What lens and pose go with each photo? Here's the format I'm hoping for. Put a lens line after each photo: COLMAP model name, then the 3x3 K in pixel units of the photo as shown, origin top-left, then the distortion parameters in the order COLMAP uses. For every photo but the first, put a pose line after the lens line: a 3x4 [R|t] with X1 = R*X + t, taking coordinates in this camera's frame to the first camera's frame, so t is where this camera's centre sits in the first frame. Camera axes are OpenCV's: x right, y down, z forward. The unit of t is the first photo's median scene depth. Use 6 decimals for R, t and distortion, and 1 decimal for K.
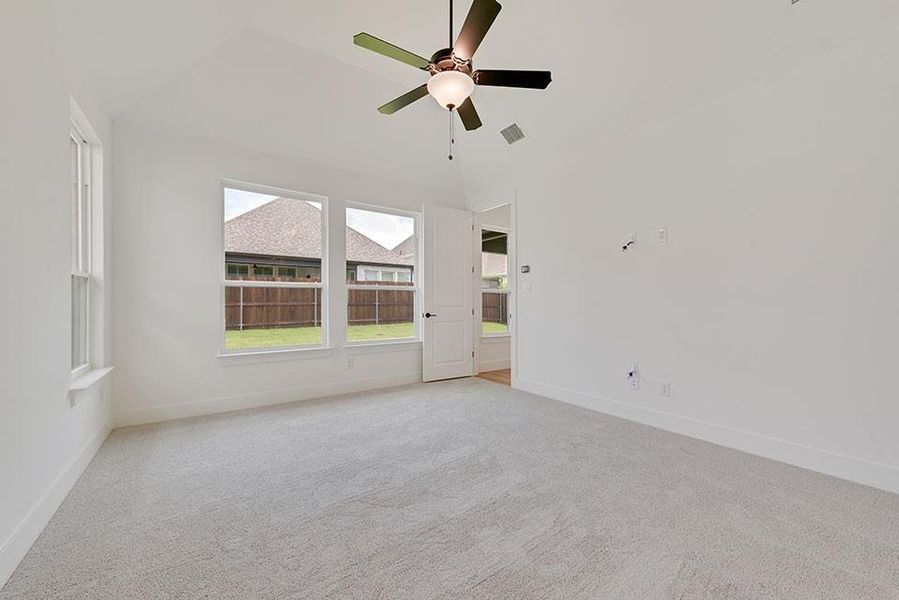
lens RADIAL K [[353.0, 0, 453.8], [0, 353.0, 302.5], [0, 0, 1]] dist [0.013419, -0.002264]
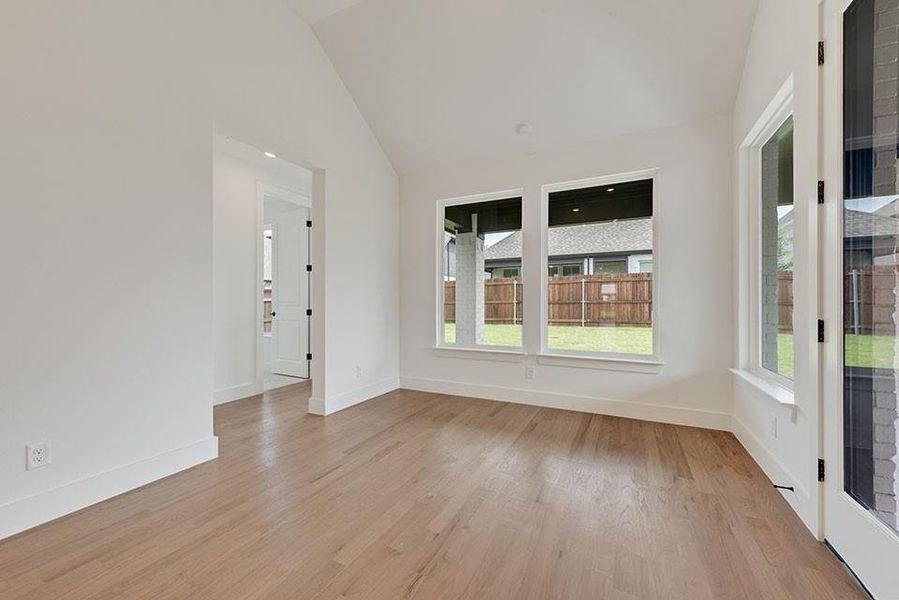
lens RADIAL K [[353.0, 0, 451.0], [0, 353.0, 301.8], [0, 0, 1]] dist [0.013419, -0.002264]
pose [[0.464023, -0.000208, -0.885823, 0.386003], [0.006137, 0.999977, 0.002980, -0.000975], [0.885802, -0.006819, 0.464013, 0.327262]]
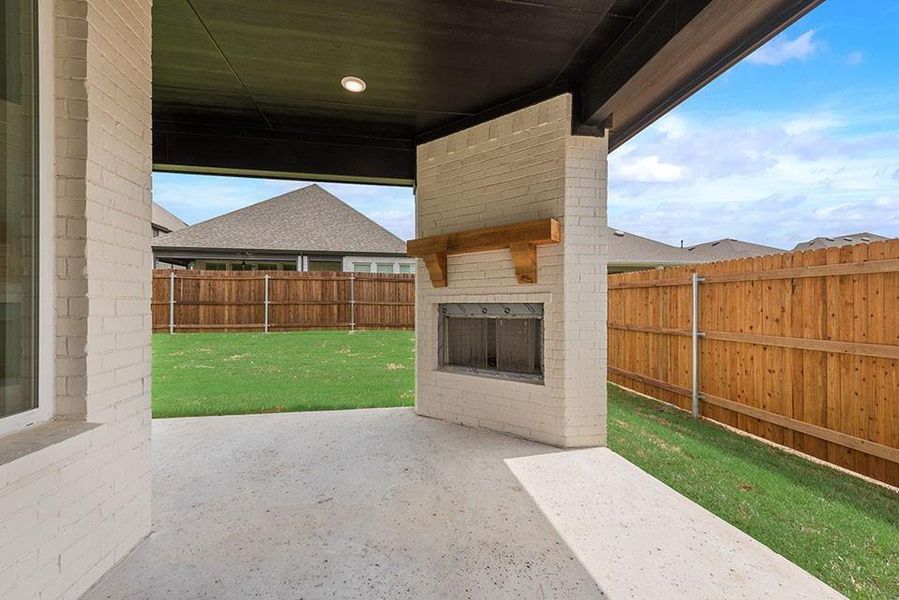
lens RADIAL K [[353.0, 0, 449.5], [0, 353.0, 307.1], [0, 0, 1]] dist [0.013419, -0.002264]
pose [[0.897145, 0.001073, -0.441735, 0.425693], [0.001964, 0.999977, 0.006416, 0.008994], [0.441732, -0.006624, 0.897123, 0.525937]]
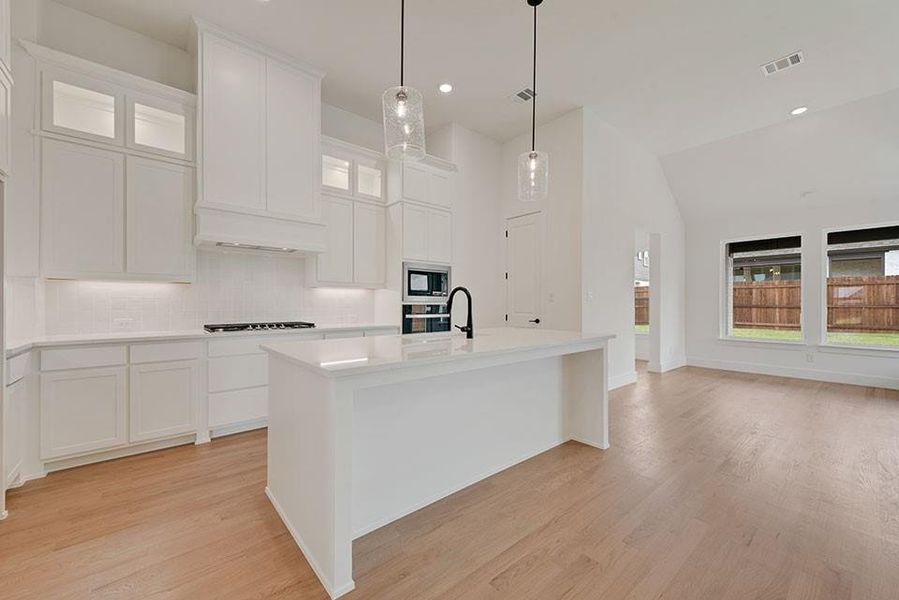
lens RADIAL K [[353.0, 0, 452.1], [0, 353.0, 302.8], [0, 0, 1]] dist [0.013419, -0.002264]
pose [[0.079898, -0.001542, -0.996802, 0.532400], [0.006163, 0.999980, -0.001053, -0.008311], [0.996784, -0.006059, 0.079906, 0.088015]]
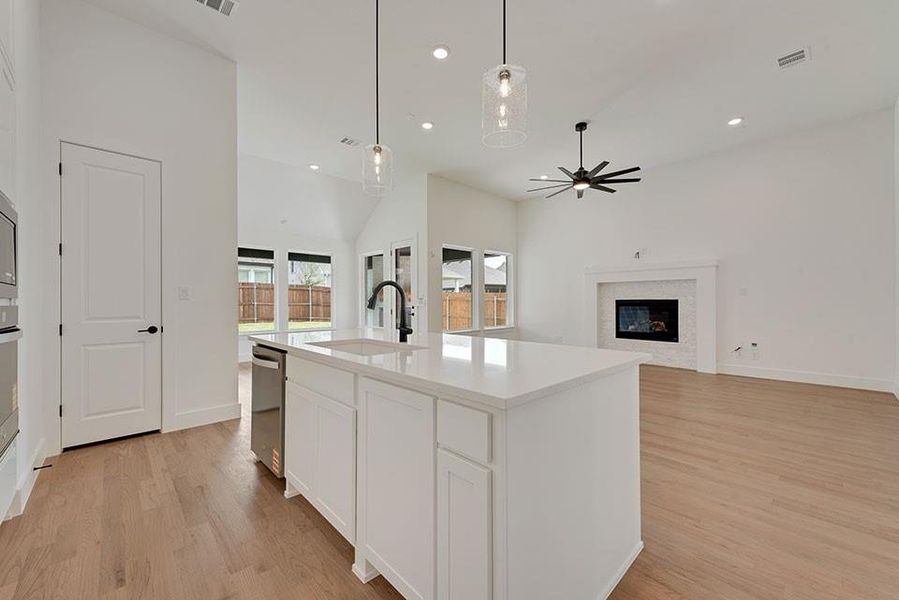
lens RADIAL K [[353.0, 0, 446.5], [0, 353.0, 301.8], [0, 0, 1]] dist [0.013419, -0.002264]
pose [[0.991761, -0.001582, 0.128095, 0.355547], [0.000734, 0.999978, 0.006667, -0.008591], [-0.128103, -0.006518, 0.991739, -0.043729]]
